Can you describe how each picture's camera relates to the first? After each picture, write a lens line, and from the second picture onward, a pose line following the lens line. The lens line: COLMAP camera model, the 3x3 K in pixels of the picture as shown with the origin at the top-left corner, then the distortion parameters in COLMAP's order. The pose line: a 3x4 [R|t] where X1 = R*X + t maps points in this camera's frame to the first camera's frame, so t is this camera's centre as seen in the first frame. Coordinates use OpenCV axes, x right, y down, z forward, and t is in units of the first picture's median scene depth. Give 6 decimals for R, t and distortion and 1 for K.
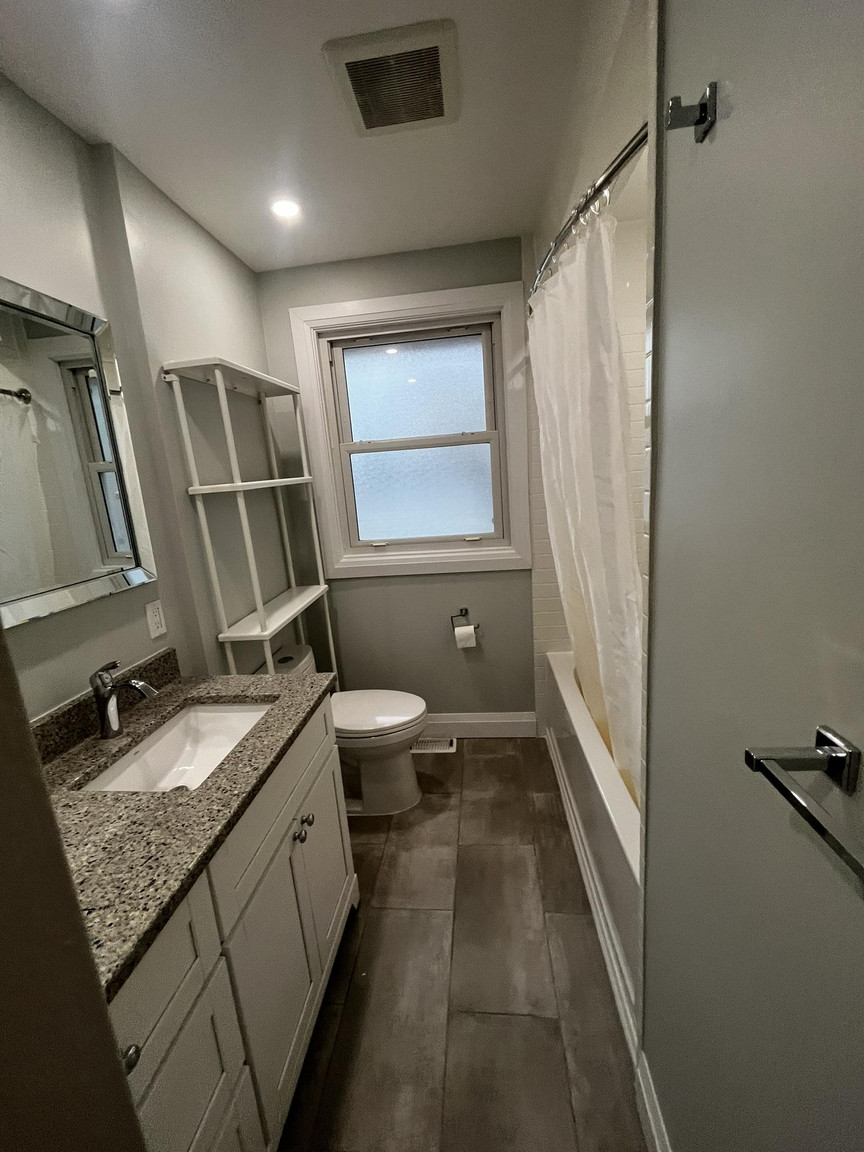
lens RADIAL K [[465.0, 0, 430.6], [0, 465.0, 575.7], [0, 0, 1]] dist [-0.001158, 0.000228]
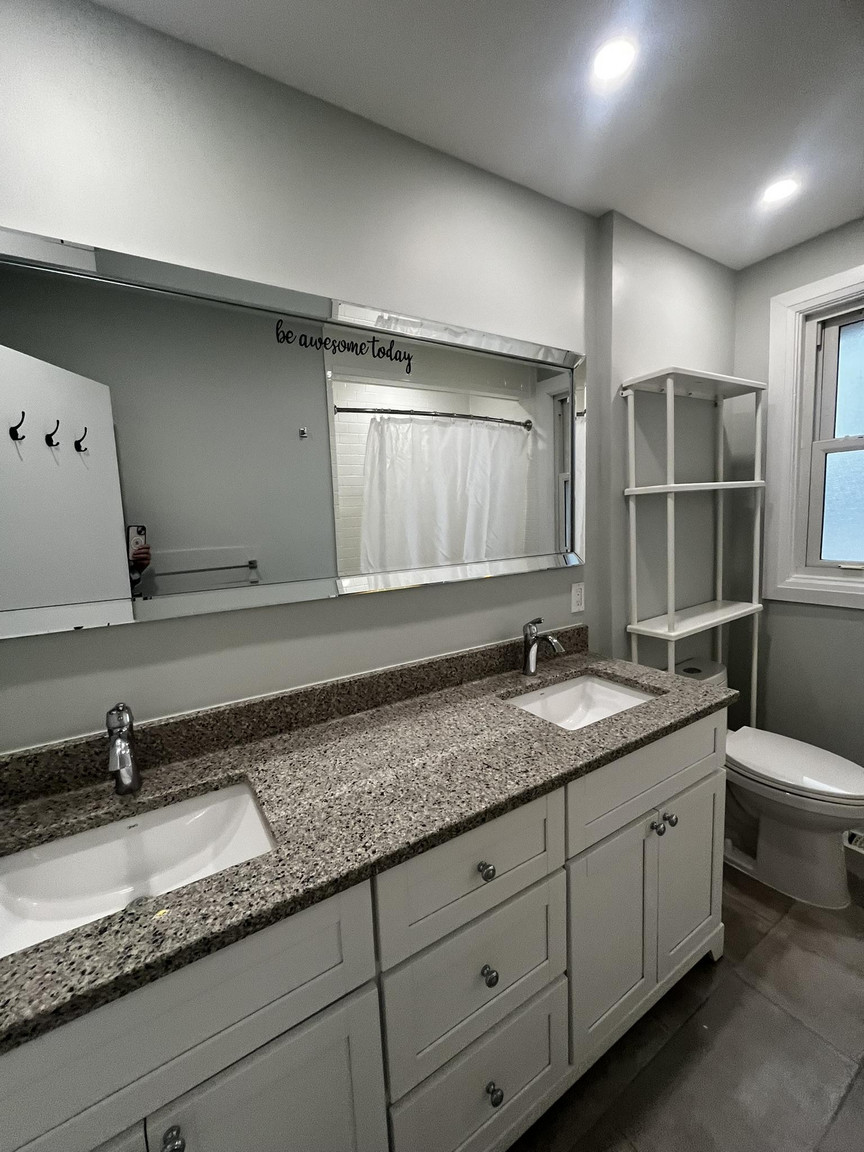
lens RADIAL K [[465.0, 0, 430.6], [0, 465.0, 575.7], [0, 0, 1]] dist [-0.001158, 0.000228]
pose [[0.620115, 0.141600, -0.771626, 0.089277], [-0.166722, 0.984895, 0.046751, 0.045647], [0.766590, 0.099656, 0.634356, -0.055346]]
